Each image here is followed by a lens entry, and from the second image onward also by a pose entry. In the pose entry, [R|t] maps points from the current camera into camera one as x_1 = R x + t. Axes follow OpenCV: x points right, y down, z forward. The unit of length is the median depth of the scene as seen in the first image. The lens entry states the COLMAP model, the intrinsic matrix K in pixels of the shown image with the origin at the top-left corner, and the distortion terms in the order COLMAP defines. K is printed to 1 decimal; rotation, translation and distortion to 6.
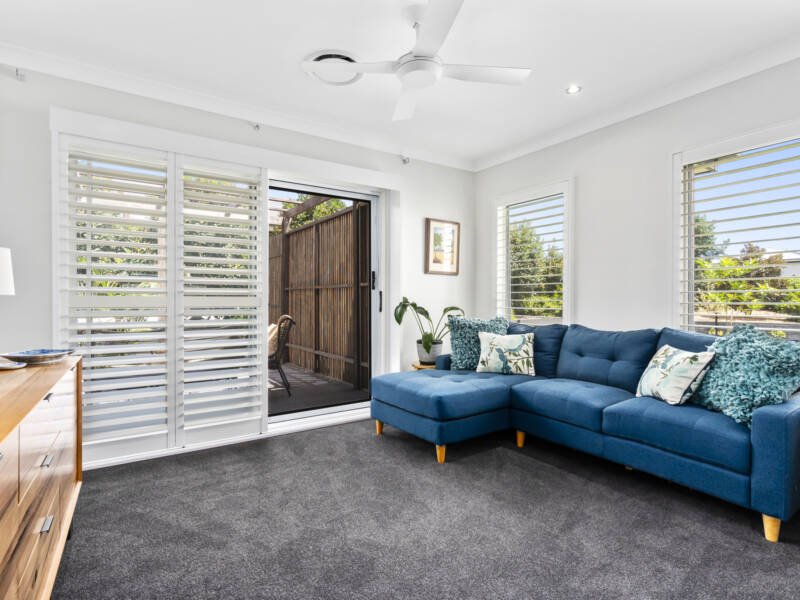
lens RADIAL K [[407.9, 0, 399.6], [0, 407.9, 297.7], [0, 0, 1]] dist [0.000467, -0.000892]
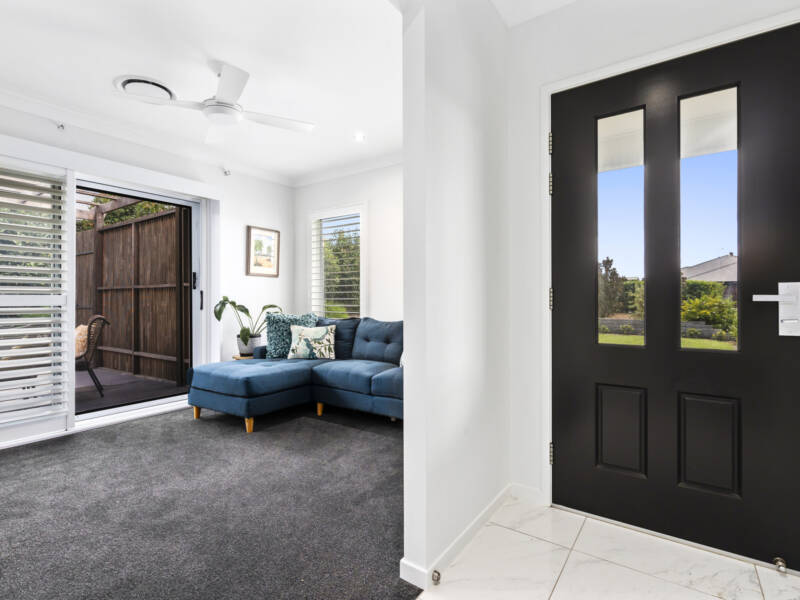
lens RADIAL K [[407.9, 0, 401.0], [0, 407.9, 299.6], [0, 0, 1]] dist [0.000467, -0.000892]
pose [[0.935761, -0.000715, 0.352635, 0.085257], [0.000811, 1.000000, -0.000125, 0.010006], [-0.352635, 0.000403, 0.935761, -0.255672]]
